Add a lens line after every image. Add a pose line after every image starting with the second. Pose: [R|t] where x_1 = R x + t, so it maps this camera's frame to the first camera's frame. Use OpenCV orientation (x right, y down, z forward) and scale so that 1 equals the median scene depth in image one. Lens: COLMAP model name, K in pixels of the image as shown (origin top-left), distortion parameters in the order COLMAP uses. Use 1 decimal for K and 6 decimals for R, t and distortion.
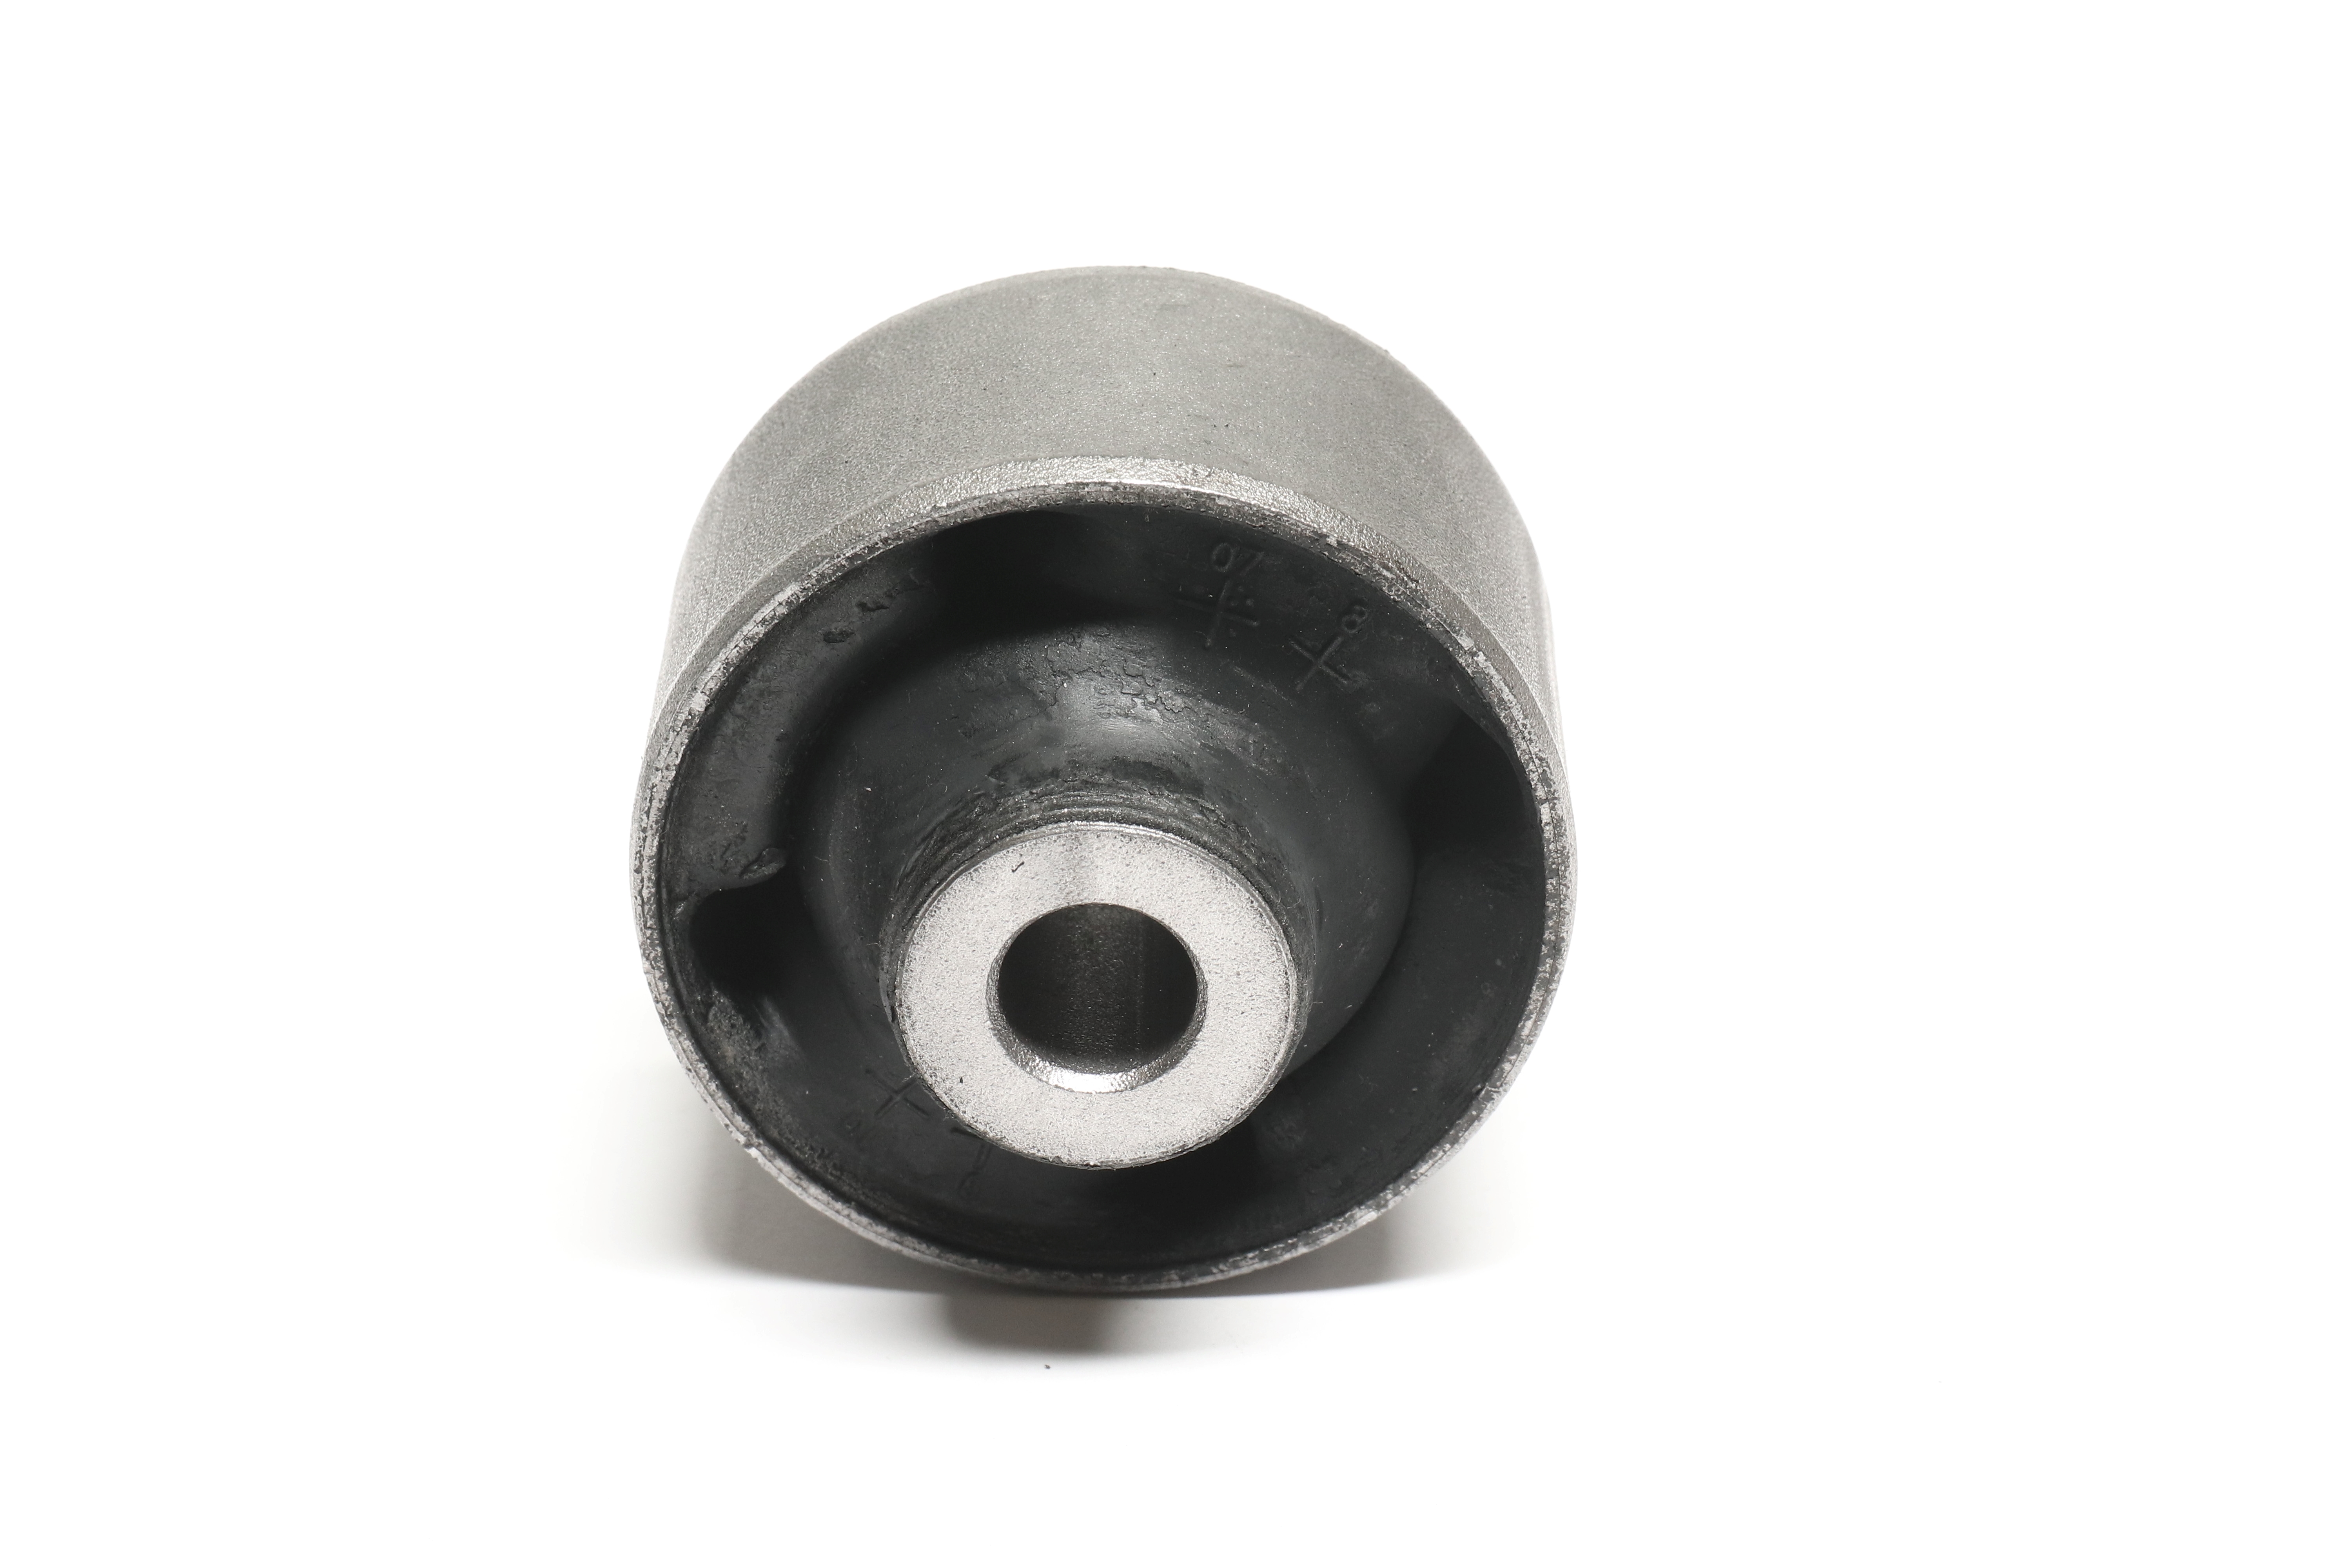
lens RADIAL K [[6450.4, 0, 1176.8], [0, 6450.4, 783.2], [0, 0, 1]] dist [0.001255, 0.000000]
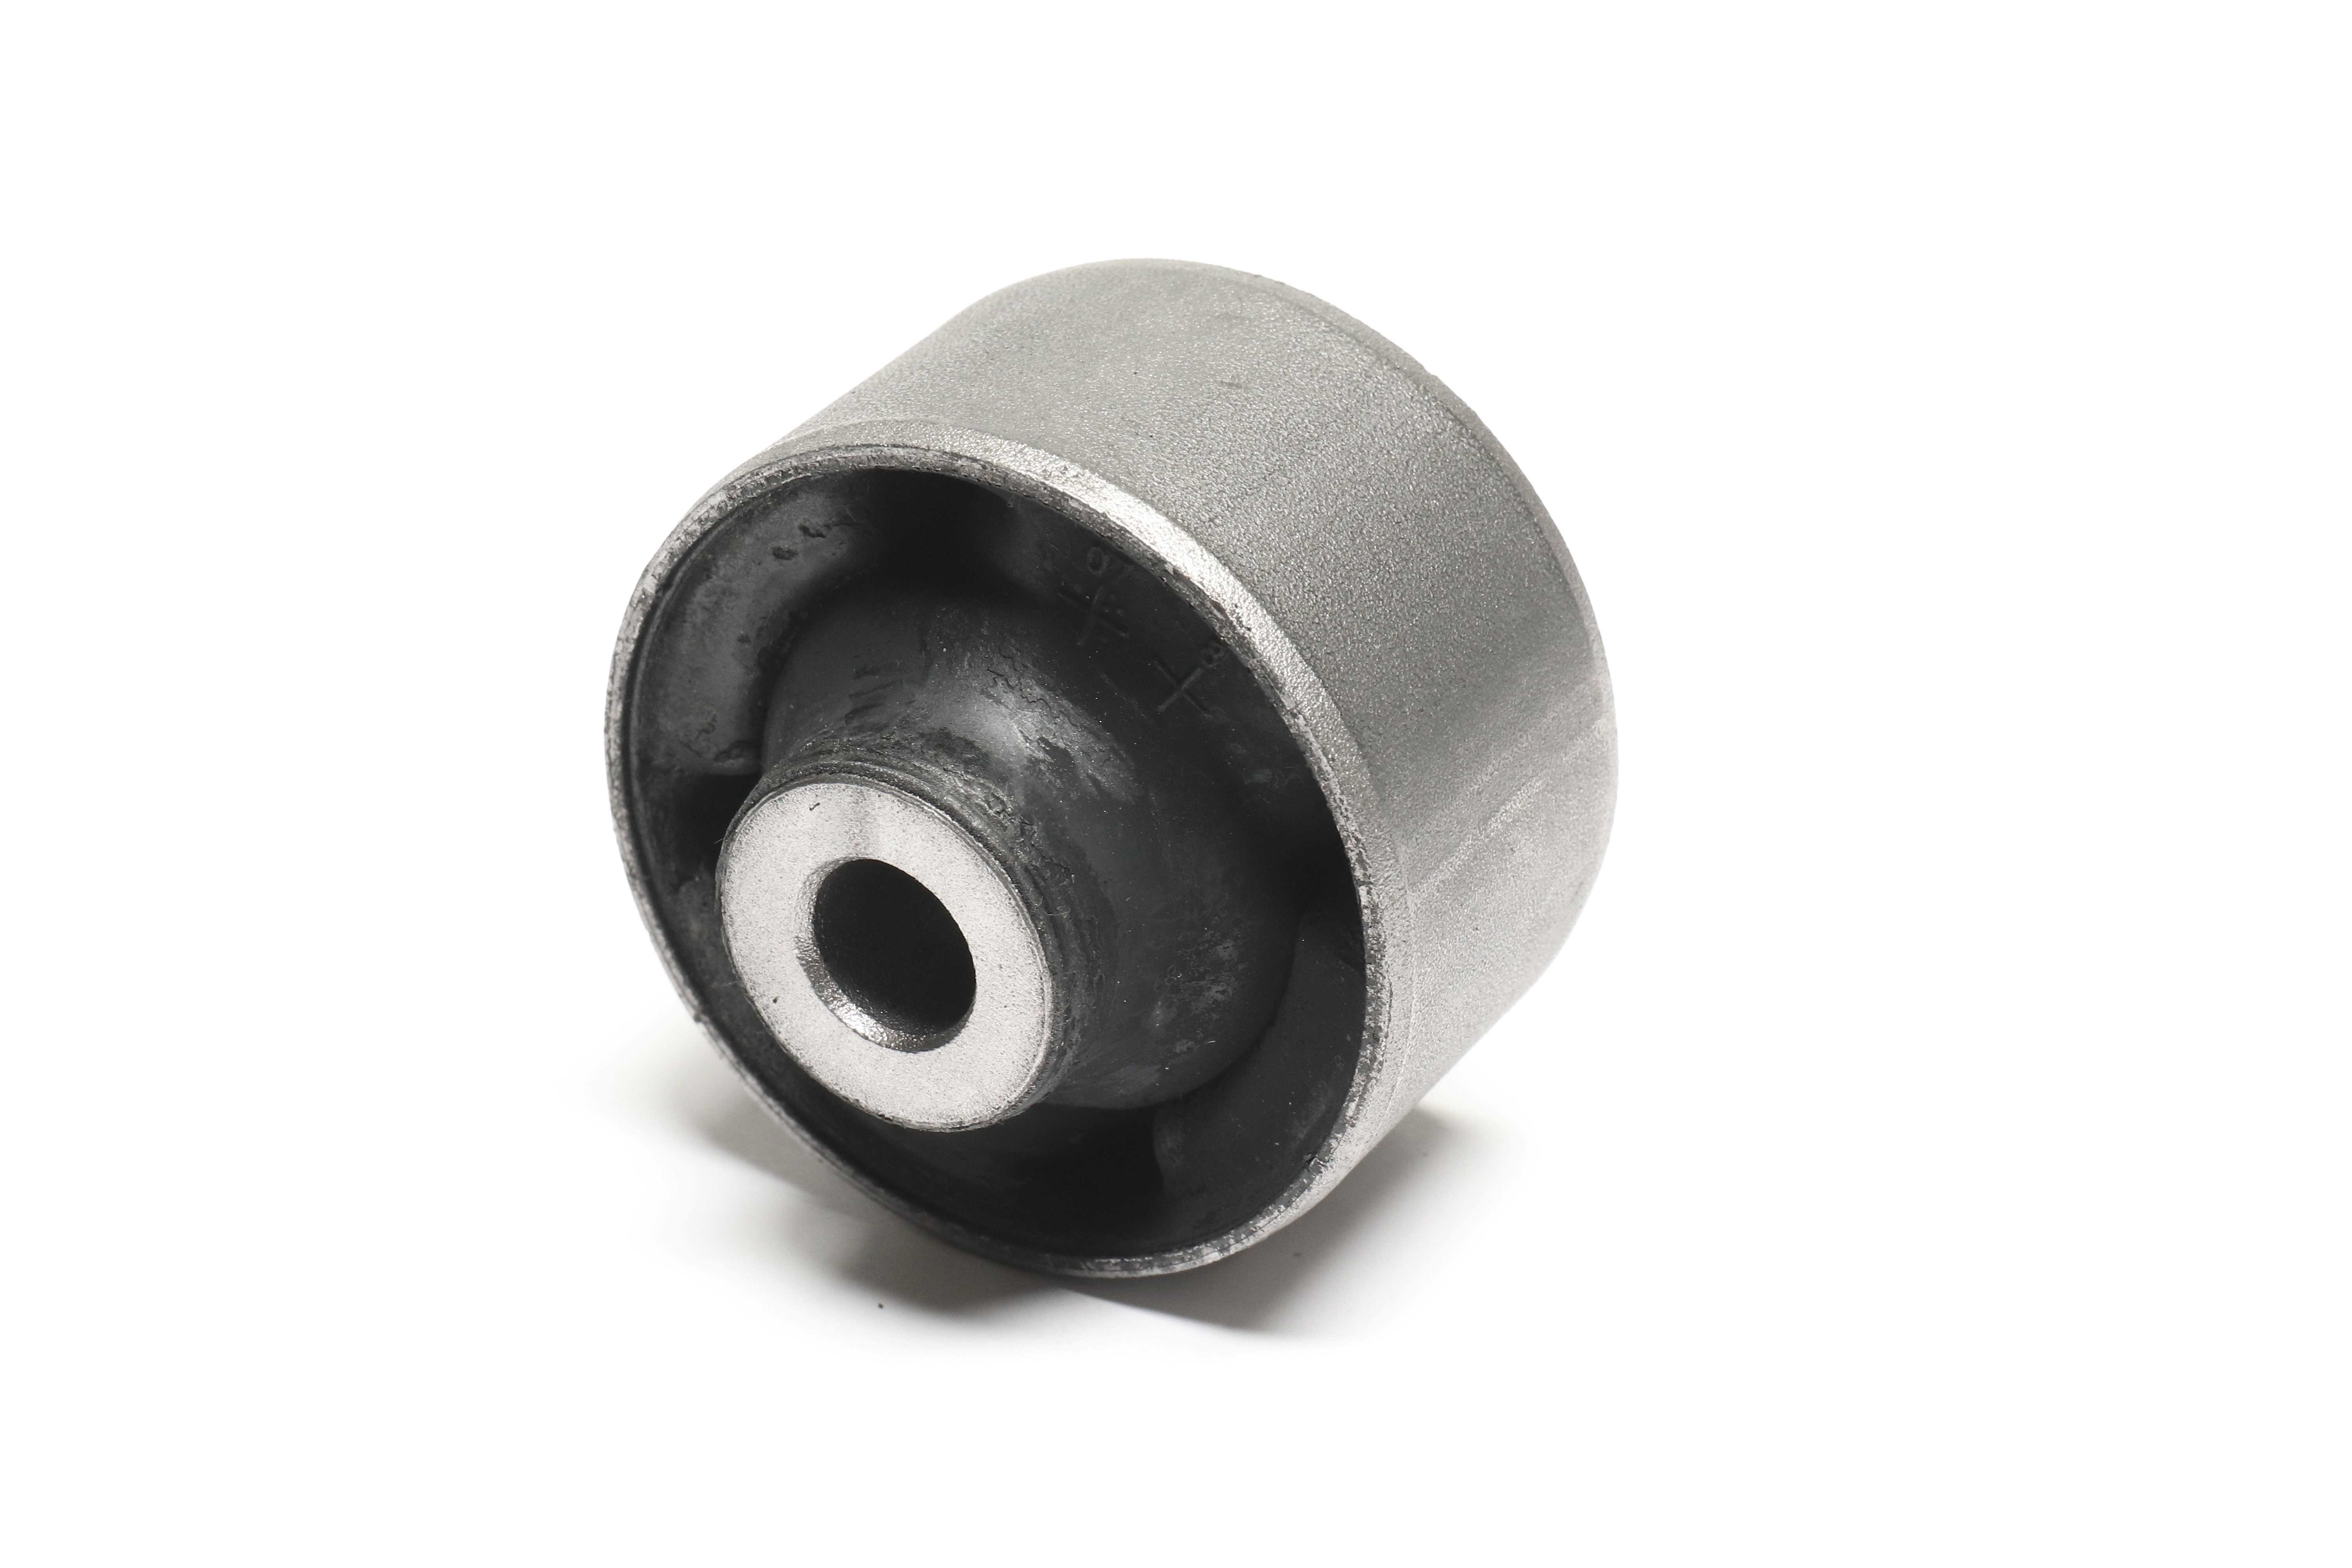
lens RADIAL K [[6450.4, 0, 1178.1], [0, 6450.4, 792.1], [0, 0, 1]] dist [0.001255, 0.000000]
pose [[0.833863, 0.242157, -0.496017, 0.519227], [-0.235720, 0.968790, 0.076694, -0.079571], [0.499108, 0.052969, 0.864919, 0.141791]]
